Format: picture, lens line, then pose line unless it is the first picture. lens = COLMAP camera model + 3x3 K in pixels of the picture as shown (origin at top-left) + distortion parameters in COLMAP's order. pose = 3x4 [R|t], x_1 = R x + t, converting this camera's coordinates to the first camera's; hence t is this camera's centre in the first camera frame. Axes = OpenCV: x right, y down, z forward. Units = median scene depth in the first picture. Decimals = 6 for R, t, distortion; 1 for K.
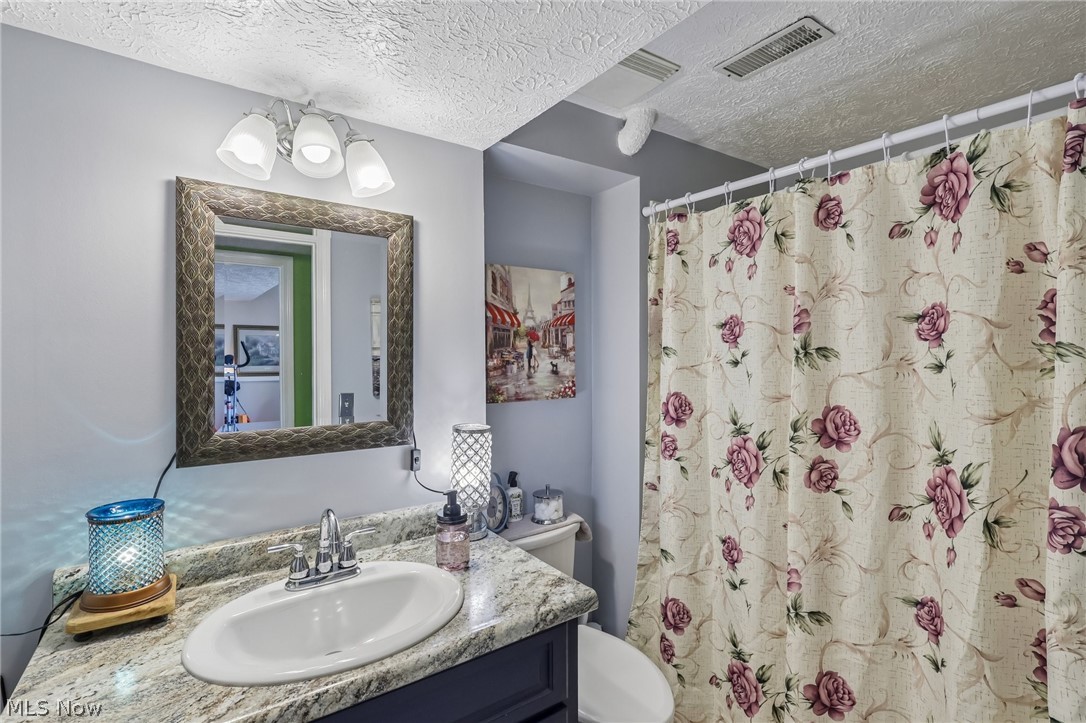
lens RADIAL K [[507.0, 0, 535.4], [0, 507.0, 355.1], [0, 0, 1]] dist [-0.004558, 0.002240]
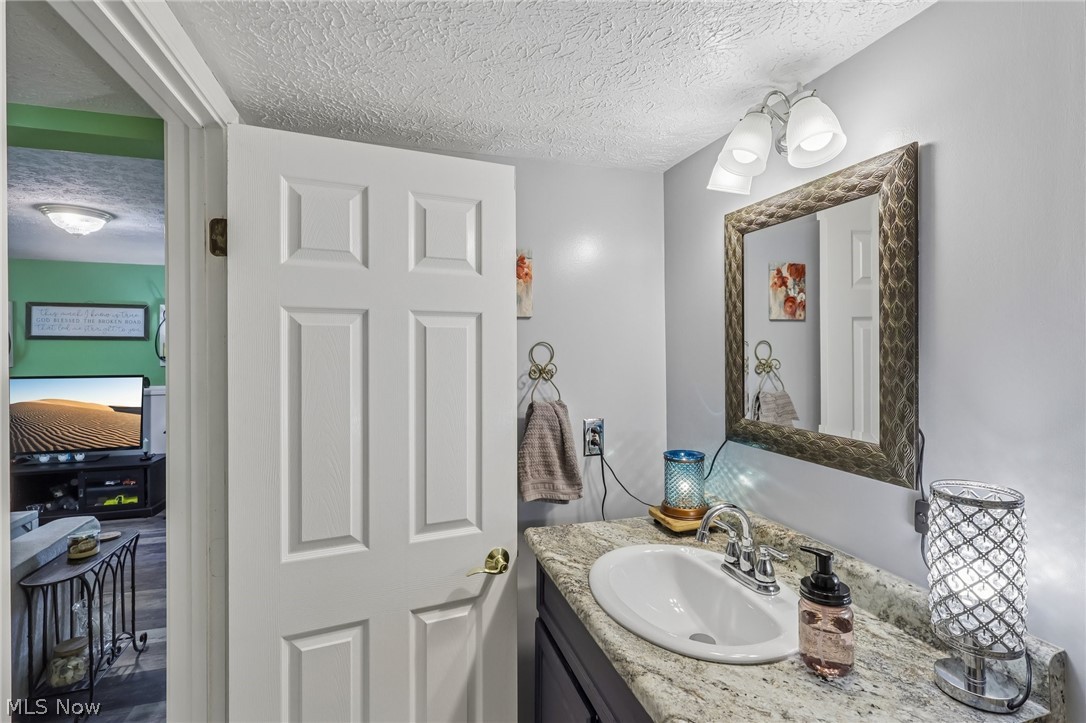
lens RADIAL K [[507.0, 0, 543.7], [0, 507.0, 350.9], [0, 0, 1]] dist [-0.004558, 0.002240]
pose [[-0.296702, 0.010350, -0.954914, 0.551905], [0.003439, 0.999946, 0.009770, -0.014453], [0.954964, -0.000386, -0.296722, 0.773020]]
